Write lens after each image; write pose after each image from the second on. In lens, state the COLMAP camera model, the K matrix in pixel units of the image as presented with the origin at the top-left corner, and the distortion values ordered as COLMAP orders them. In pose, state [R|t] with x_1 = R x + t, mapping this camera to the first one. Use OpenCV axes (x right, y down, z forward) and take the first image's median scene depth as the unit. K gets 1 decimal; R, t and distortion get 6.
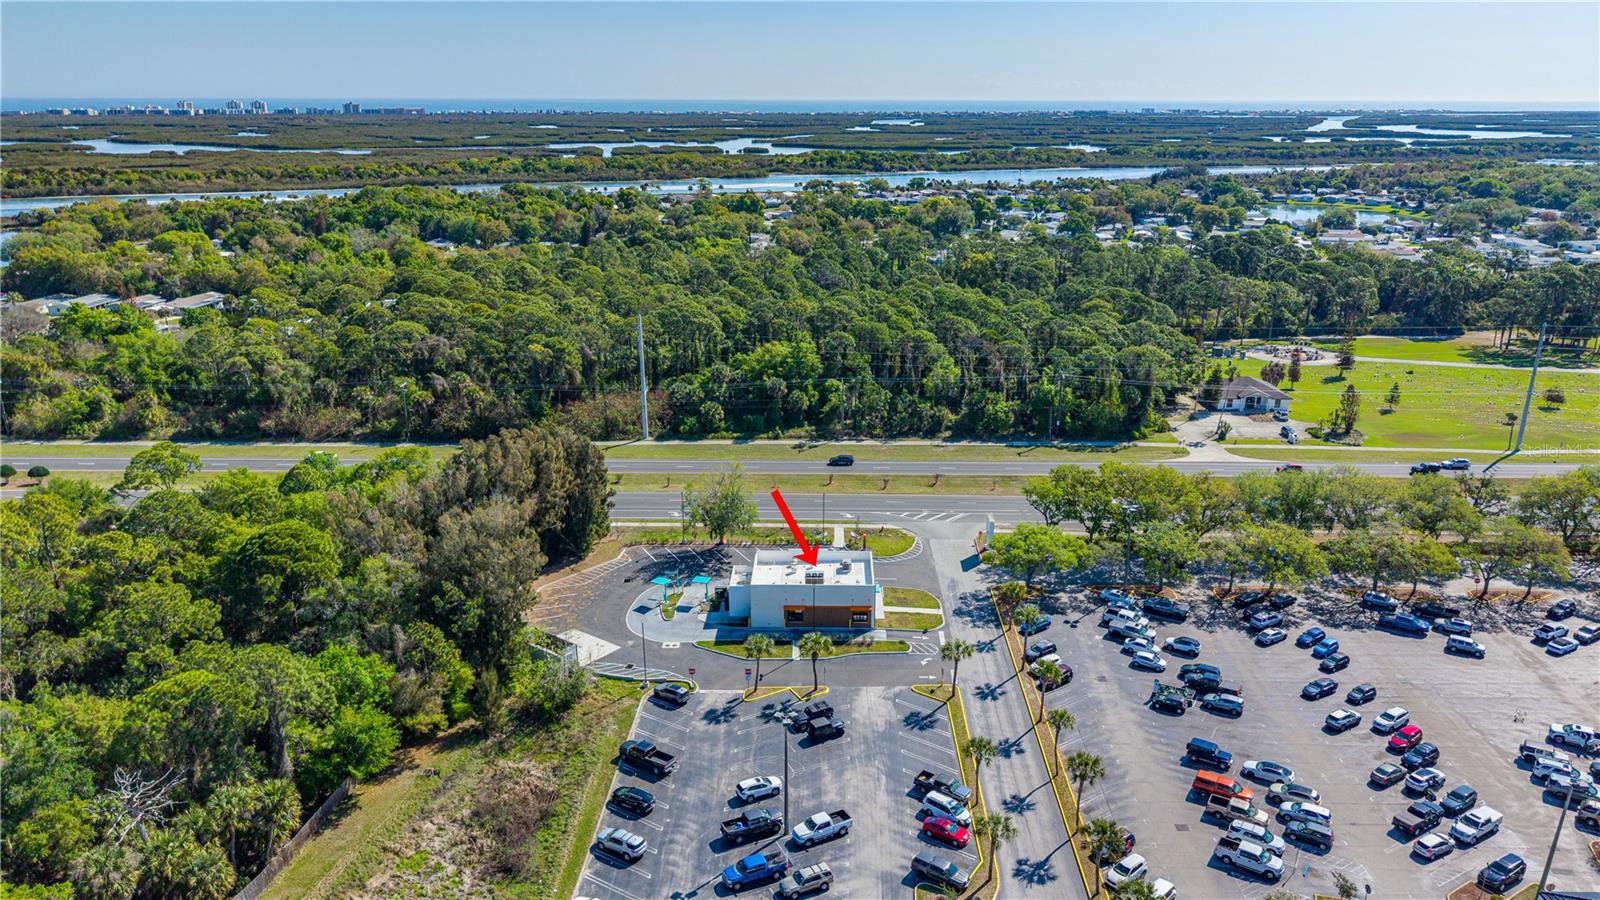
lens RADIAL K [[1089.7, 0, 800.0], [0, 1089.7, 450.0], [0, 0, 1]] dist [0.004529, -0.000100]
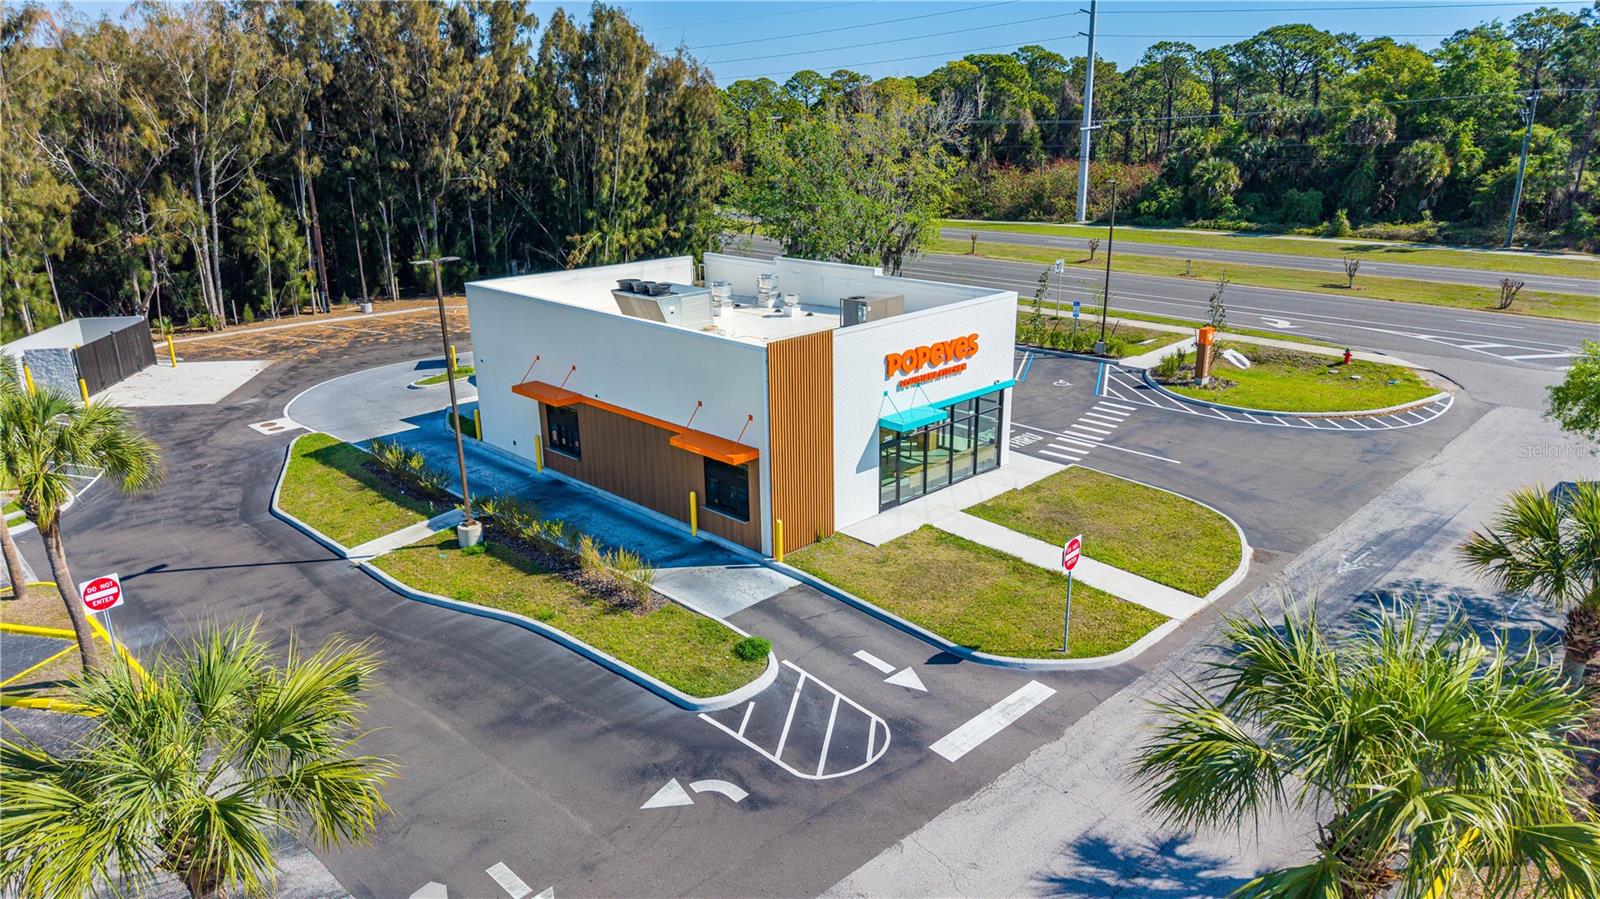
lens RADIAL K [[1055.2, 0, 800.0], [0, 1055.2, 449.5], [0, 0, 1]] dist [0.000468, 0.000088]
pose [[0.722071, 0.202102, -0.661640, 0.124751], [-0.200161, 0.976505, 0.079837, 0.084772], [0.662230, 0.074786, 0.745559, 0.551897]]
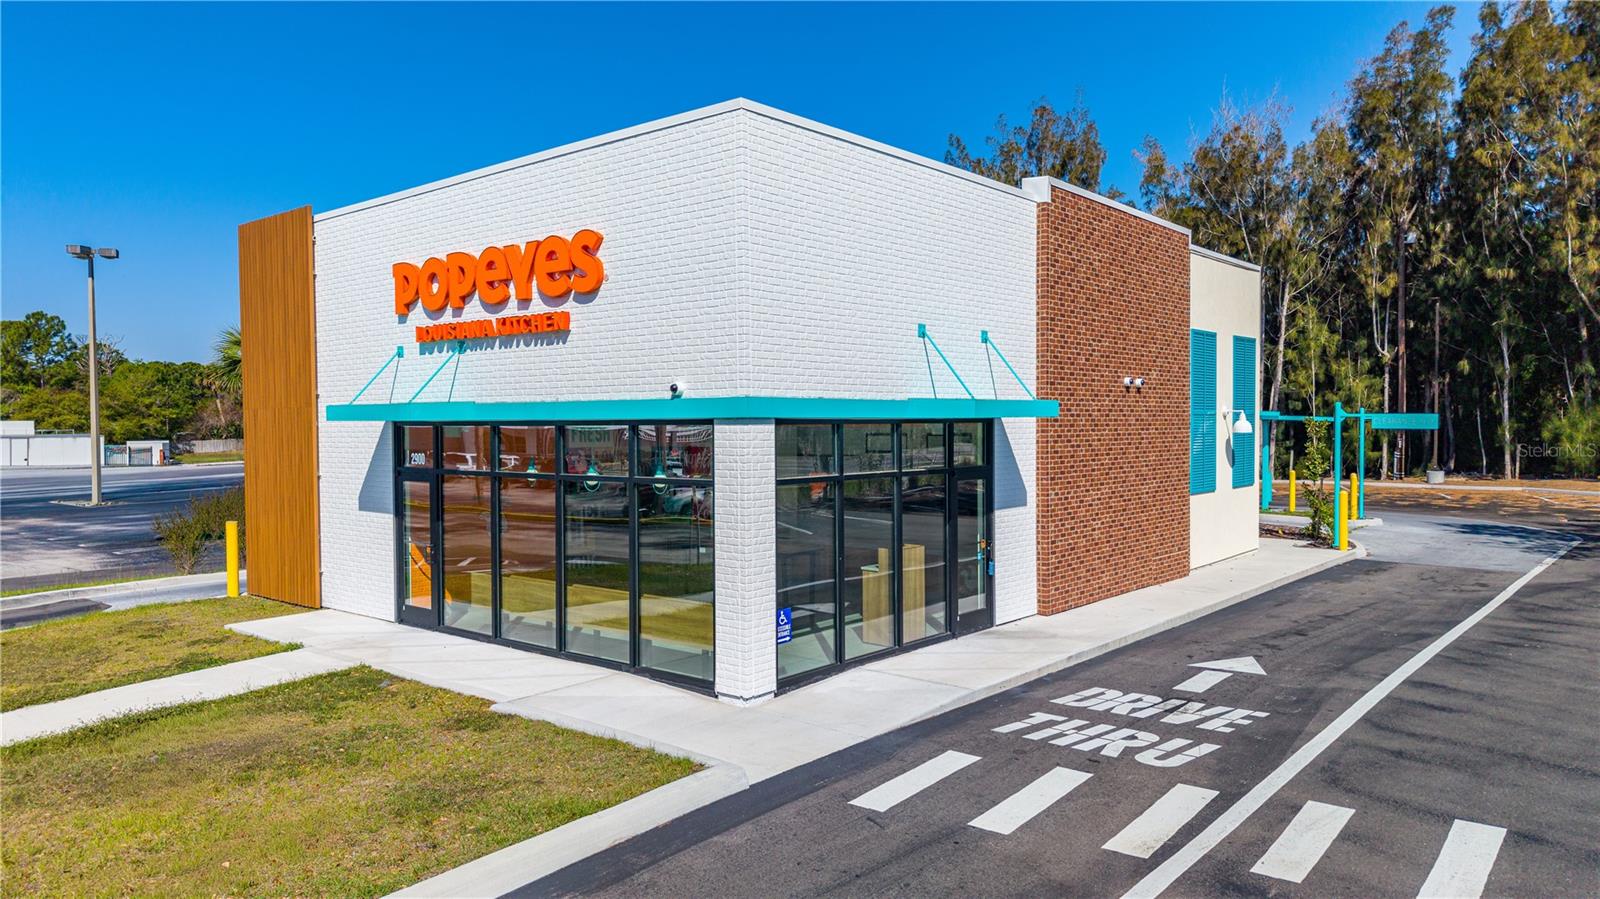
lens RADIAL K [[1089.7, 0, 800.0], [0, 1089.7, 449.5], [0, 0, 1]] dist [0.004529, -0.000100]
pose [[-0.622915, 0.021692, -0.781989, 0.075399], [-0.237072, 0.947374, 0.215126, 0.071725], [0.745503, 0.319392, -0.584991, 0.725007]]
